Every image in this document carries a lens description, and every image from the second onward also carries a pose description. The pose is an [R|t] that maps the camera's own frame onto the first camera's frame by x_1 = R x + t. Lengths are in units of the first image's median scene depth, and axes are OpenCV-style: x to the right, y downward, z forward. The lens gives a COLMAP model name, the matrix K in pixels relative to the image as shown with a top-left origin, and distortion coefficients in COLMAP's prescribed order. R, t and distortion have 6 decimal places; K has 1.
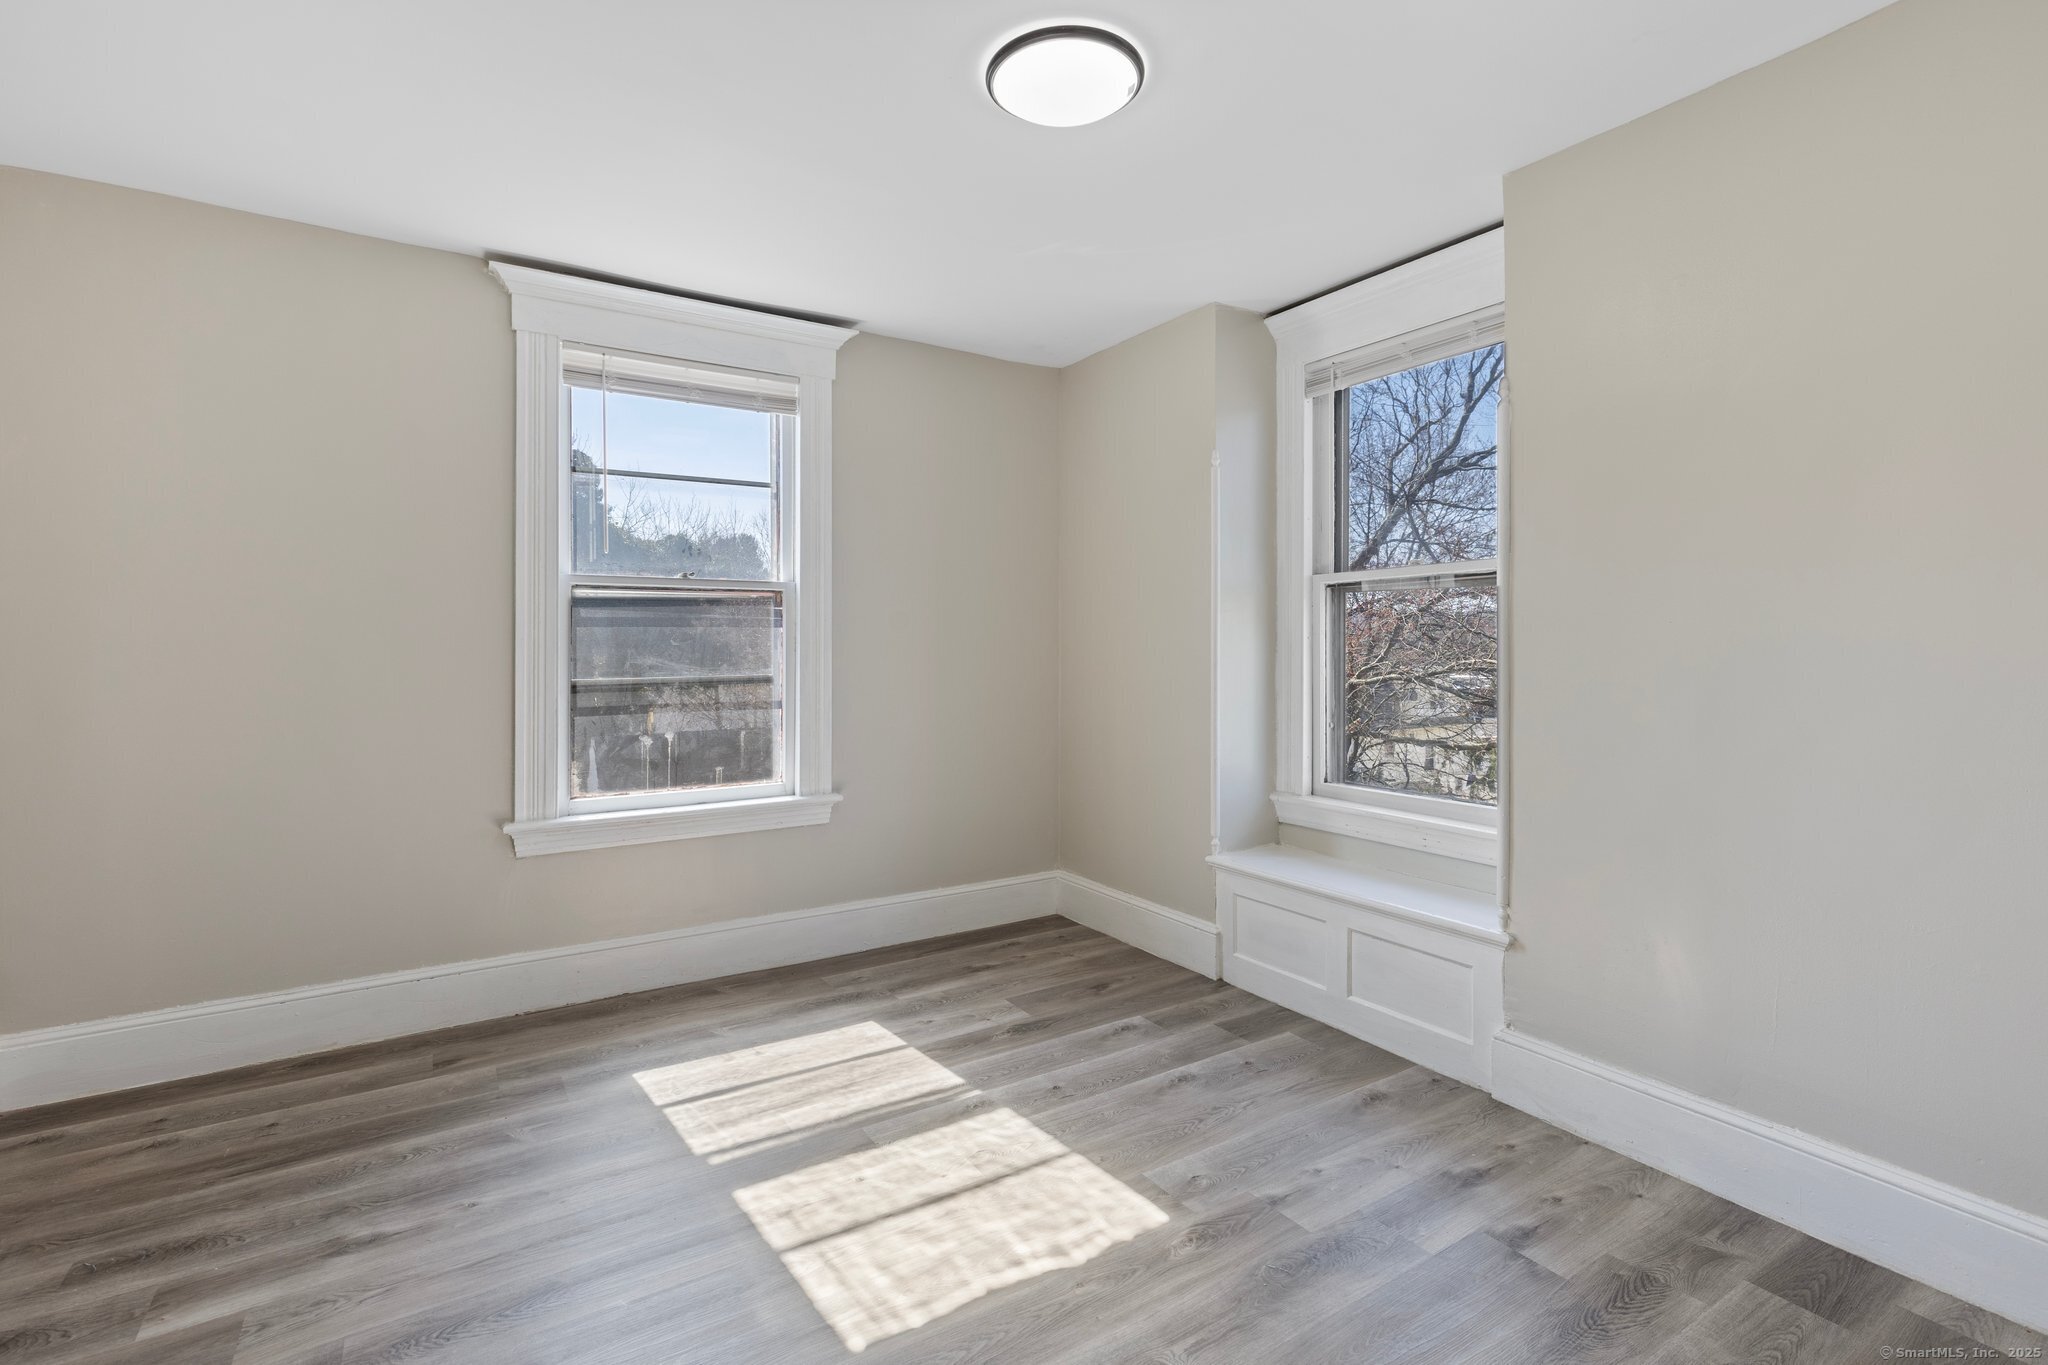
lens RADIAL K [[928.8, 0, 1020.6], [0, 928.8, 672.6], [0, 0, 1]] dist [0.010487, -0.001727]
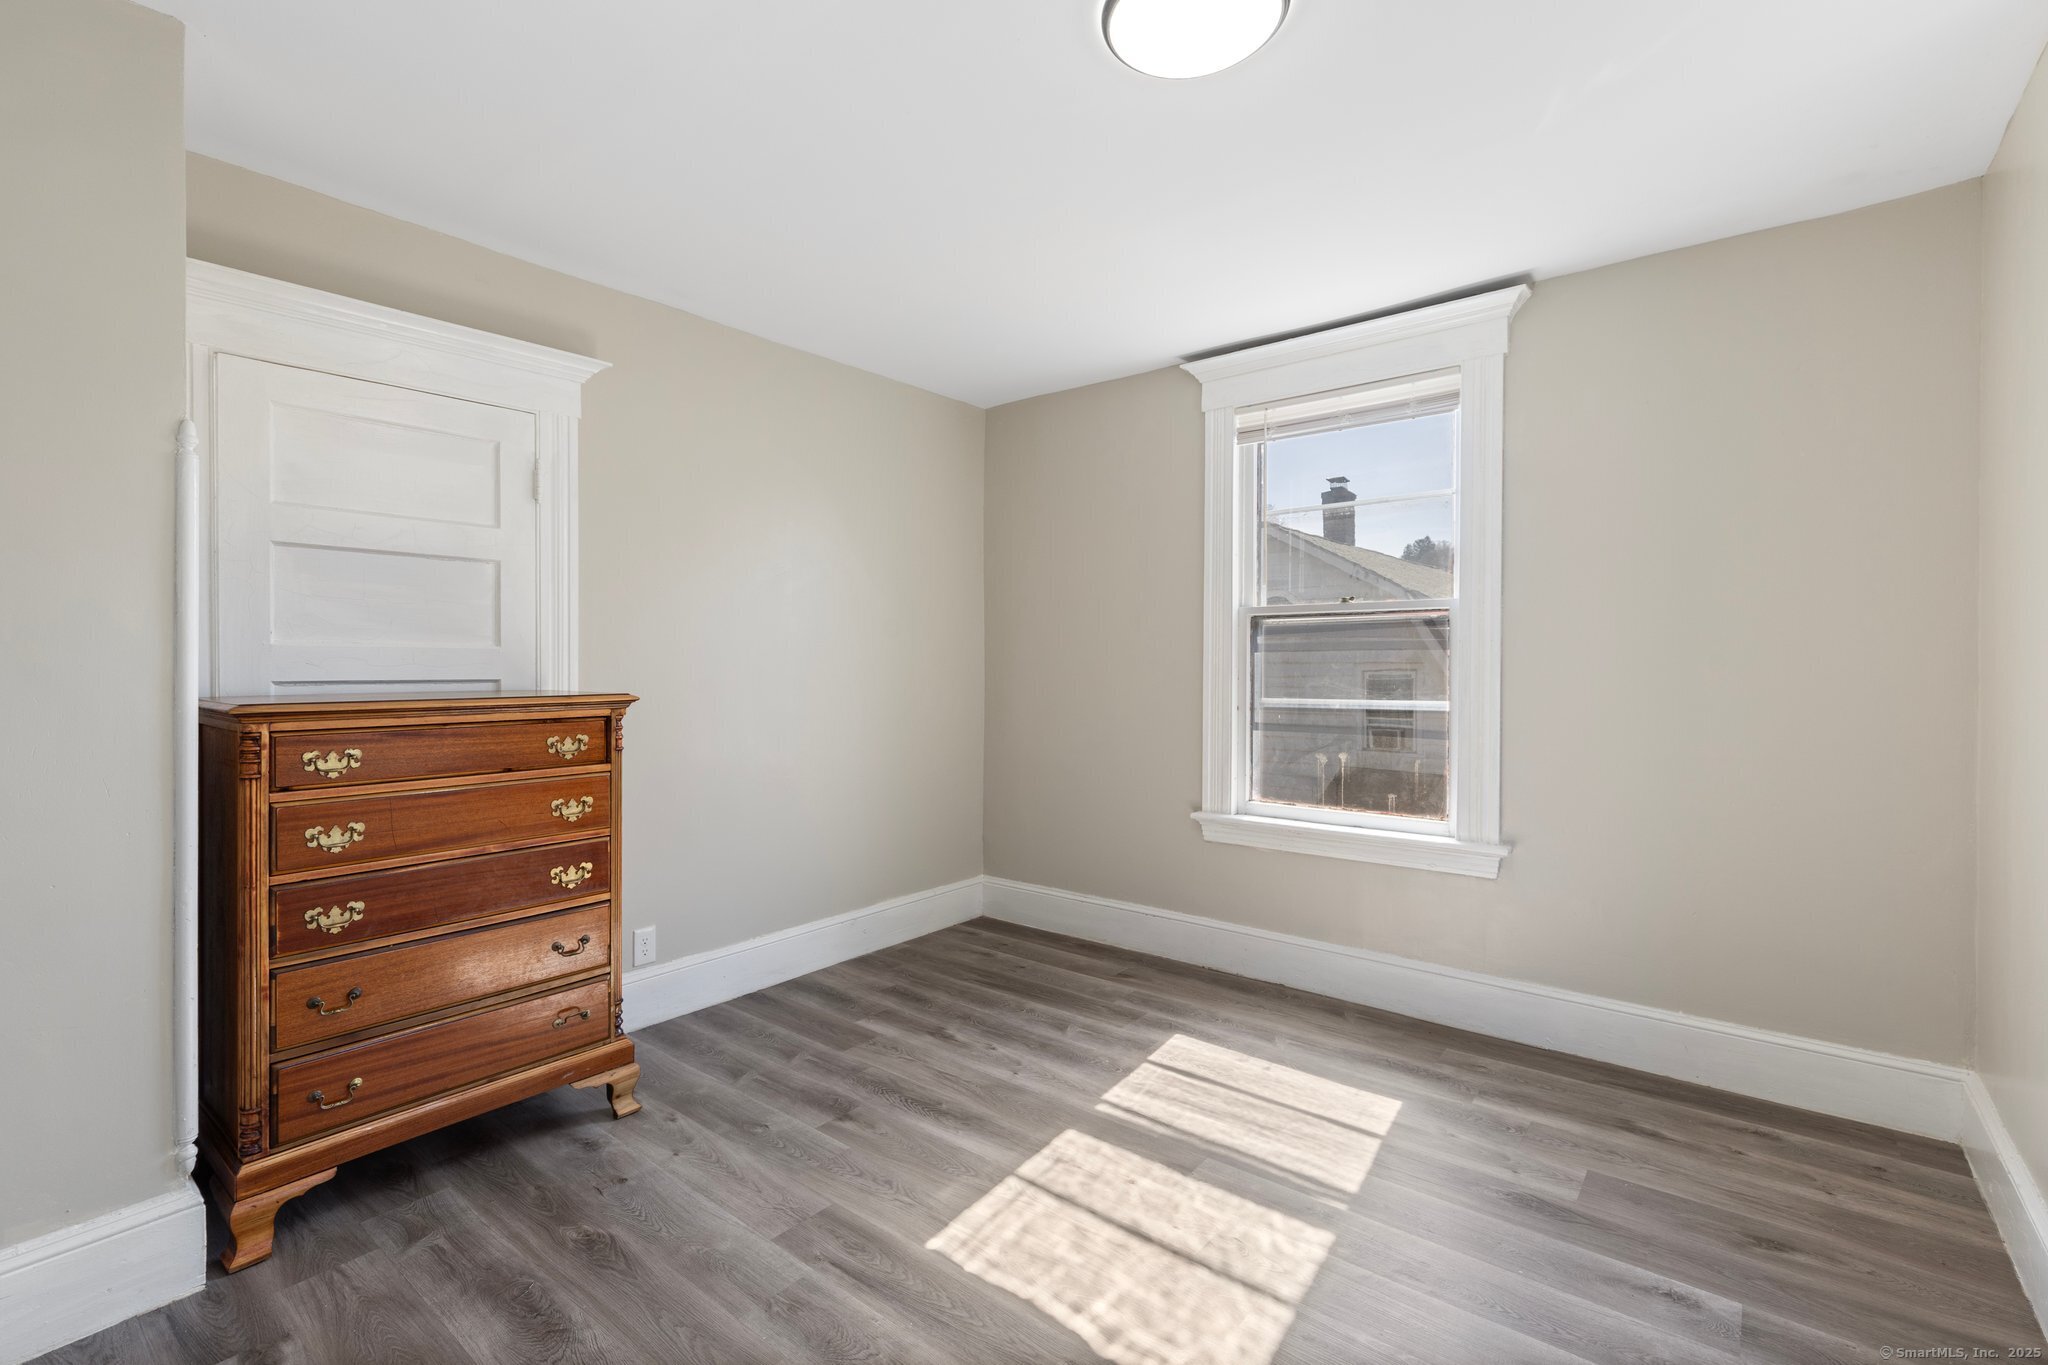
lens RADIAL K [[928.8, 0, 1042.3], [0, 928.8, 694.4], [0, 0, 1]] dist [0.010487, -0.001727]
pose [[0.324436, 0.034038, -0.945295, 0.612426], [-0.027085, 0.999277, 0.026685, -0.024225], [0.945520, 0.016946, 0.325124, 0.440583]]
